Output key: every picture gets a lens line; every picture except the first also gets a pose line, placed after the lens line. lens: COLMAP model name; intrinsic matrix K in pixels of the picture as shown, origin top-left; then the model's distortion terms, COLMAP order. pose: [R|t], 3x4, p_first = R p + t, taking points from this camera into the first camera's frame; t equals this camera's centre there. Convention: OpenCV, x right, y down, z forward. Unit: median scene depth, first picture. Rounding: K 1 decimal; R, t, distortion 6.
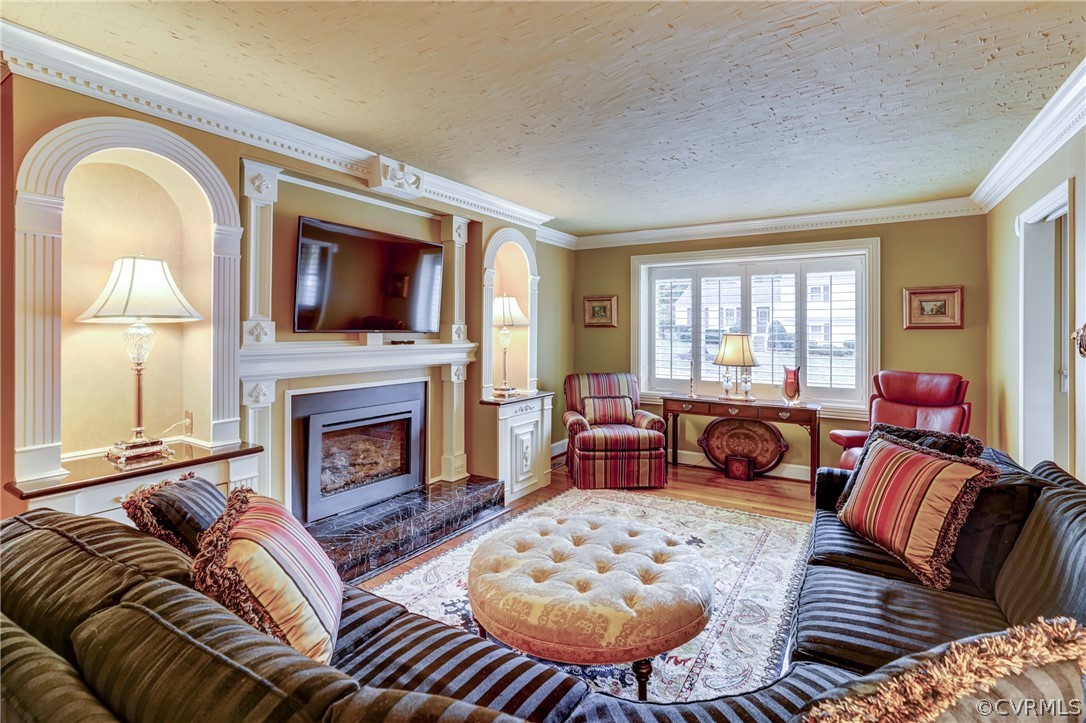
lens RADIAL K [[511.3, 0, 558.9], [0, 511.3, 330.3], [0, 0, 1]] dist [-0.016708, 0.011504]
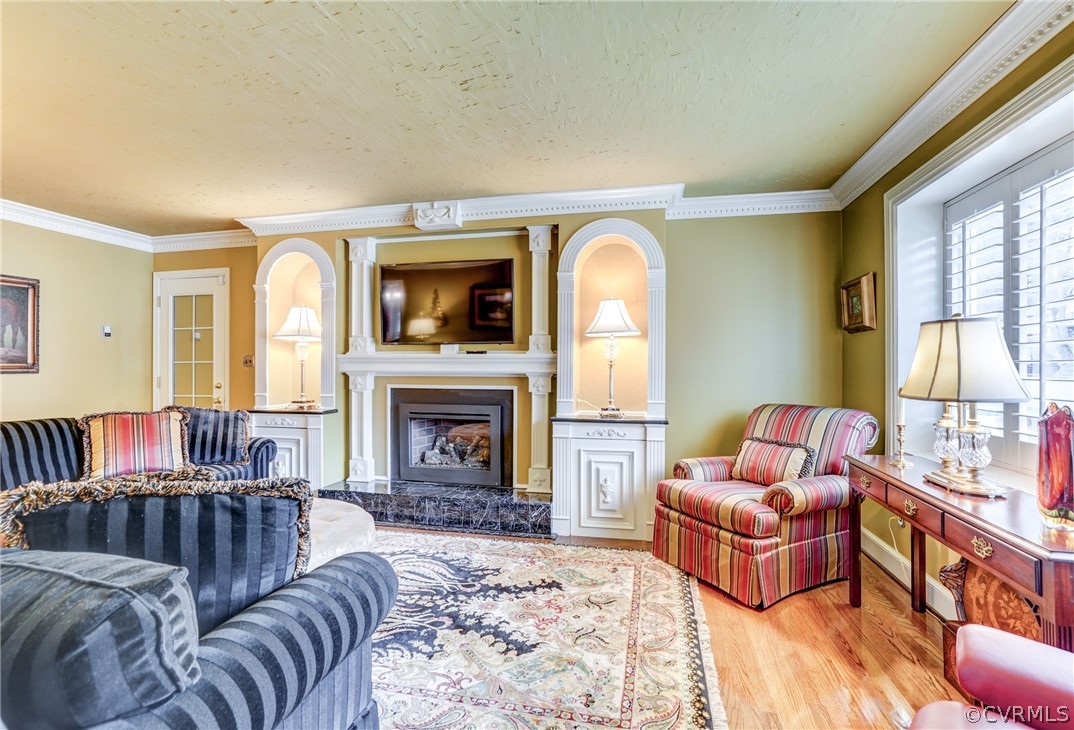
lens RADIAL K [[519.7, 0, 545.5], [0, 519.7, 363.3], [0, 0, 1]] dist [-0.023620, 0.007469]
pose [[0.336853, -0.005647, -0.941540, 0.773451], [0.001742, 0.999984, -0.005374, 0.049918], [0.941556, 0.000170, 0.336858, 0.697283]]
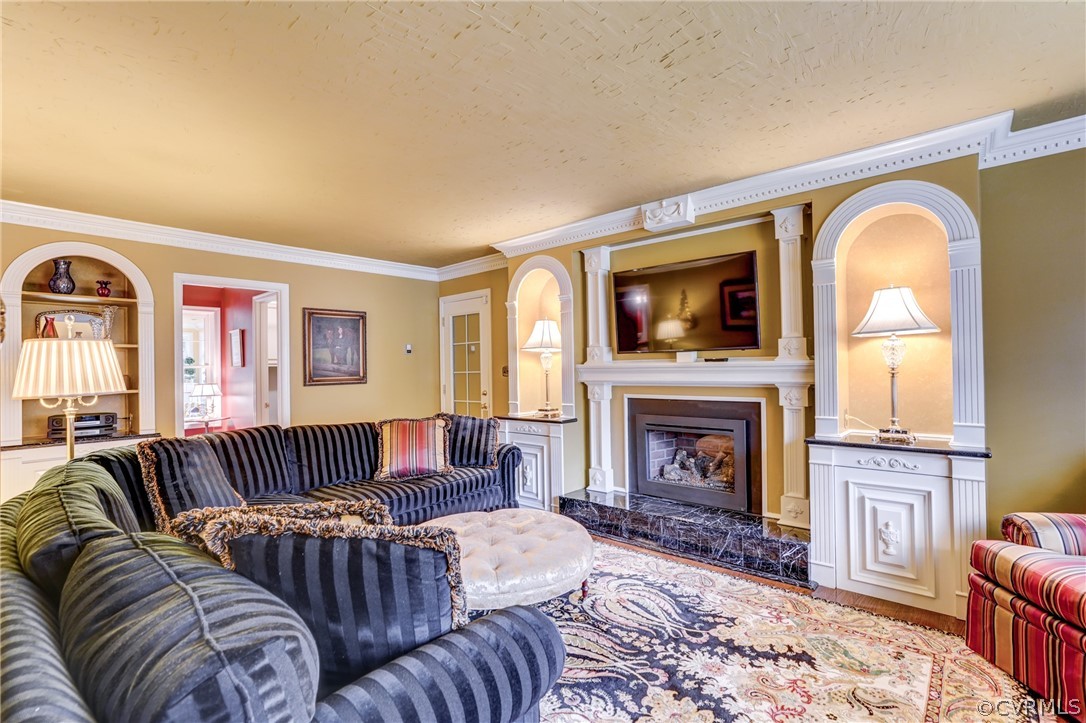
lens RADIAL K [[511.3, 0, 547.7], [0, 511.3, 360.0], [0, 0, 1]] dist [-0.016708, 0.011504]
pose [[-0.162399, -0.008989, -0.986684, 0.698437], [0.020826, 0.999705, -0.012535, 0.027378], [0.986505, -0.022584, -0.162164, 0.771139]]
